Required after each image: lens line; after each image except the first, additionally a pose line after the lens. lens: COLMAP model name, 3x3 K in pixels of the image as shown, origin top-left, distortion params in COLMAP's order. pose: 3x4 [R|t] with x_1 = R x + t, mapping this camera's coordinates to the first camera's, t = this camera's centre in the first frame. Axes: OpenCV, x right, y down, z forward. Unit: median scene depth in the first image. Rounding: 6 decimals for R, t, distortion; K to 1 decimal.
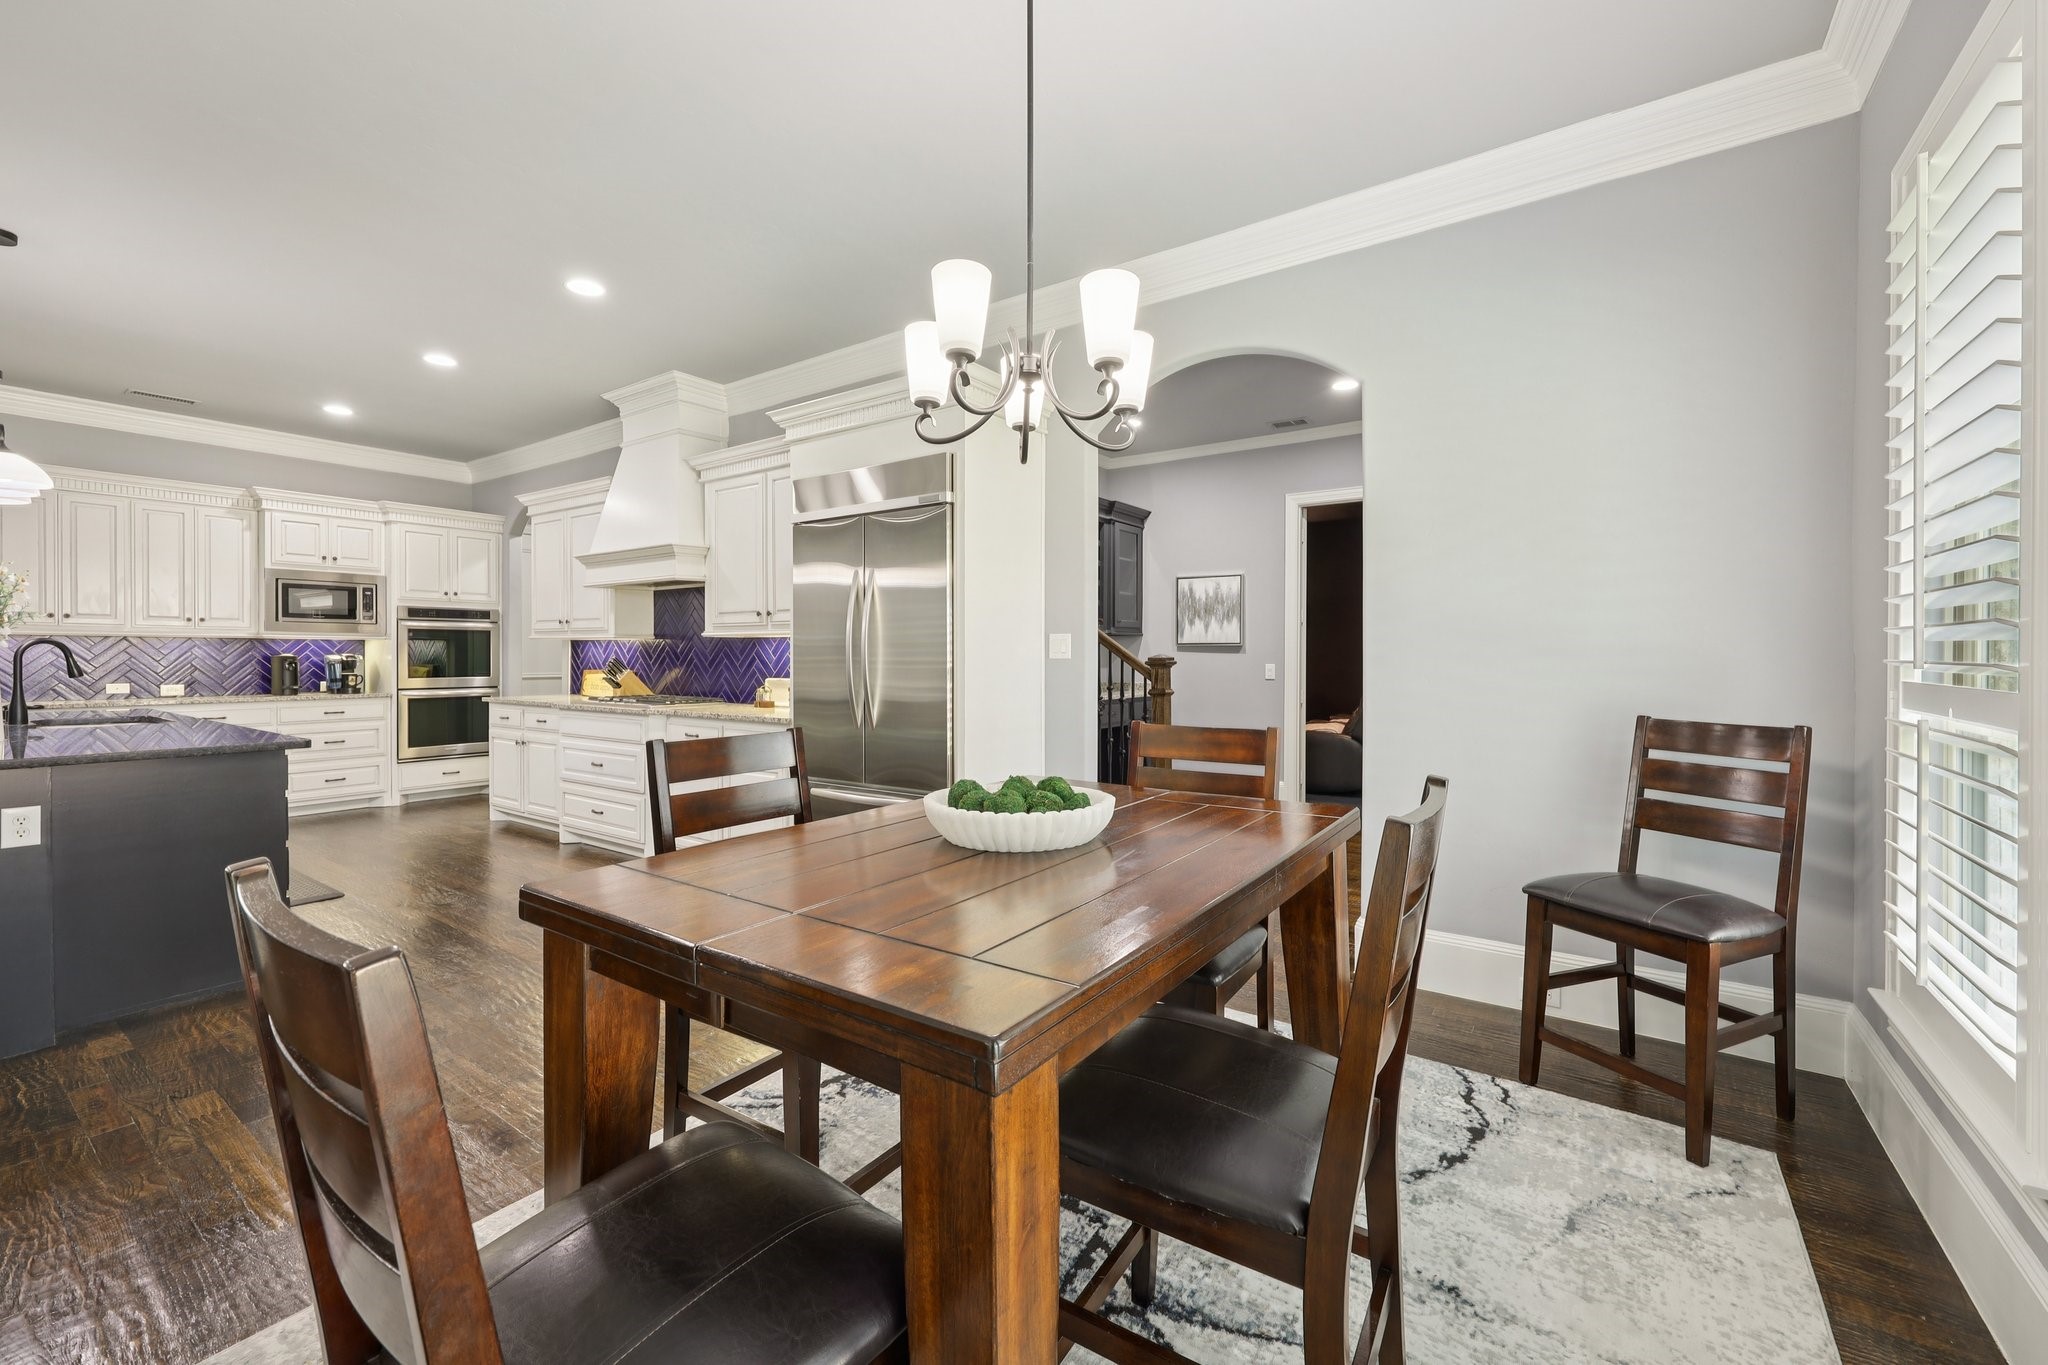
lens RADIAL K [[839.6, 0, 1021.6], [0, 839.6, 659.0], [0, 0, 1]] dist [0.000164, 0.000000]
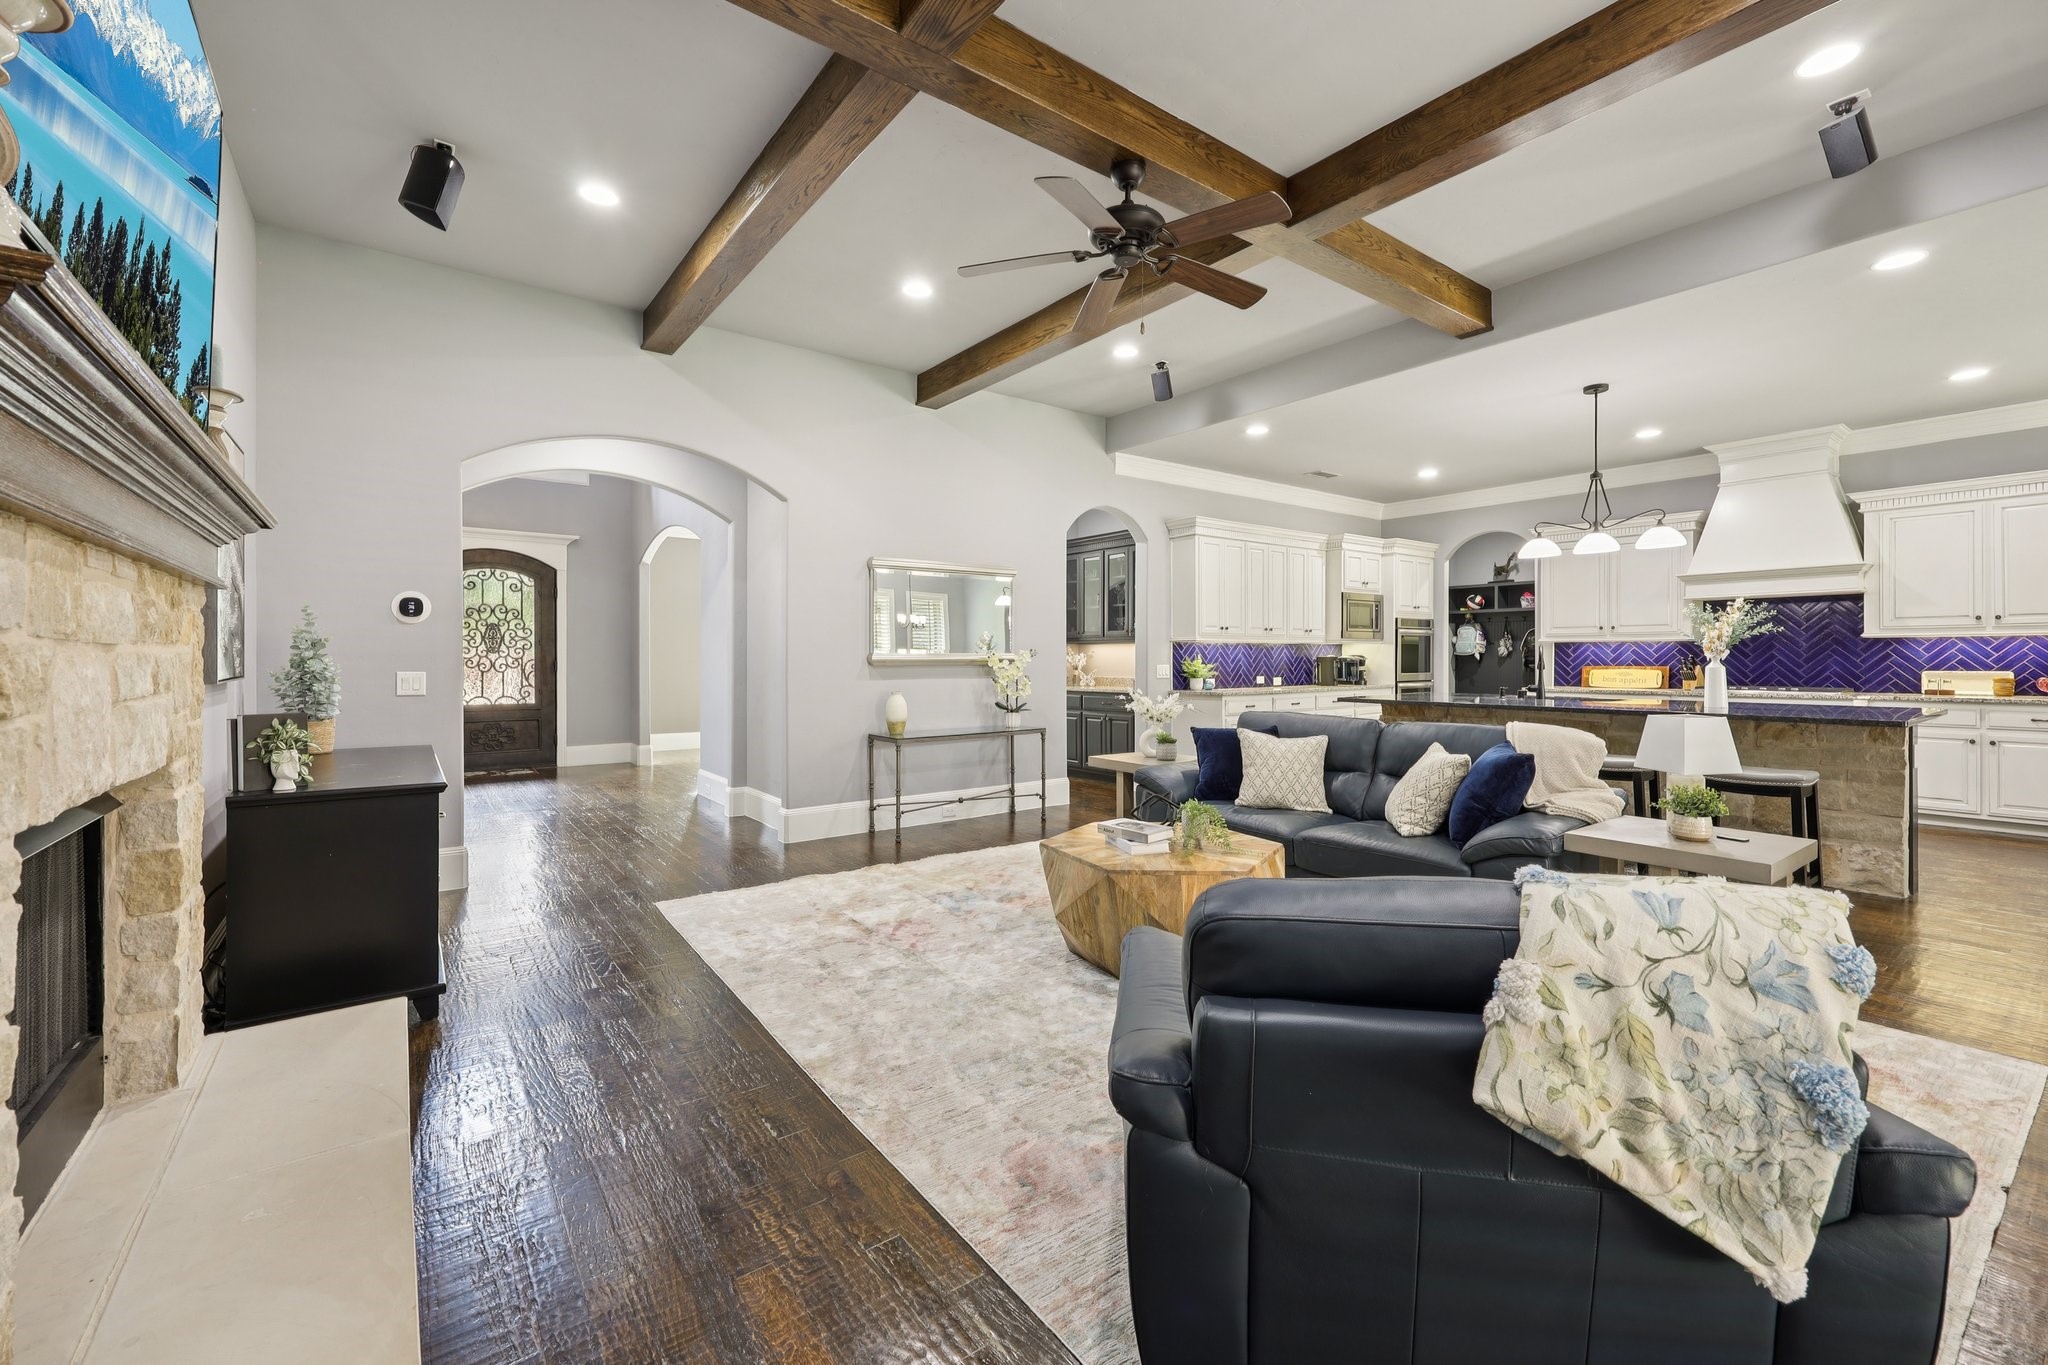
lens RADIAL K [[839.6, 0, 1021.6], [0, 839.6, 659.0], [0, 0, 1]] dist [0.000164, 0.000000]
pose [[0.948971, -0.000063, -0.315363, -1.027105], [-0.001542, 0.999987, -0.004839, 0.009146], [0.315359, 0.005078, 0.948959, -0.406858]]
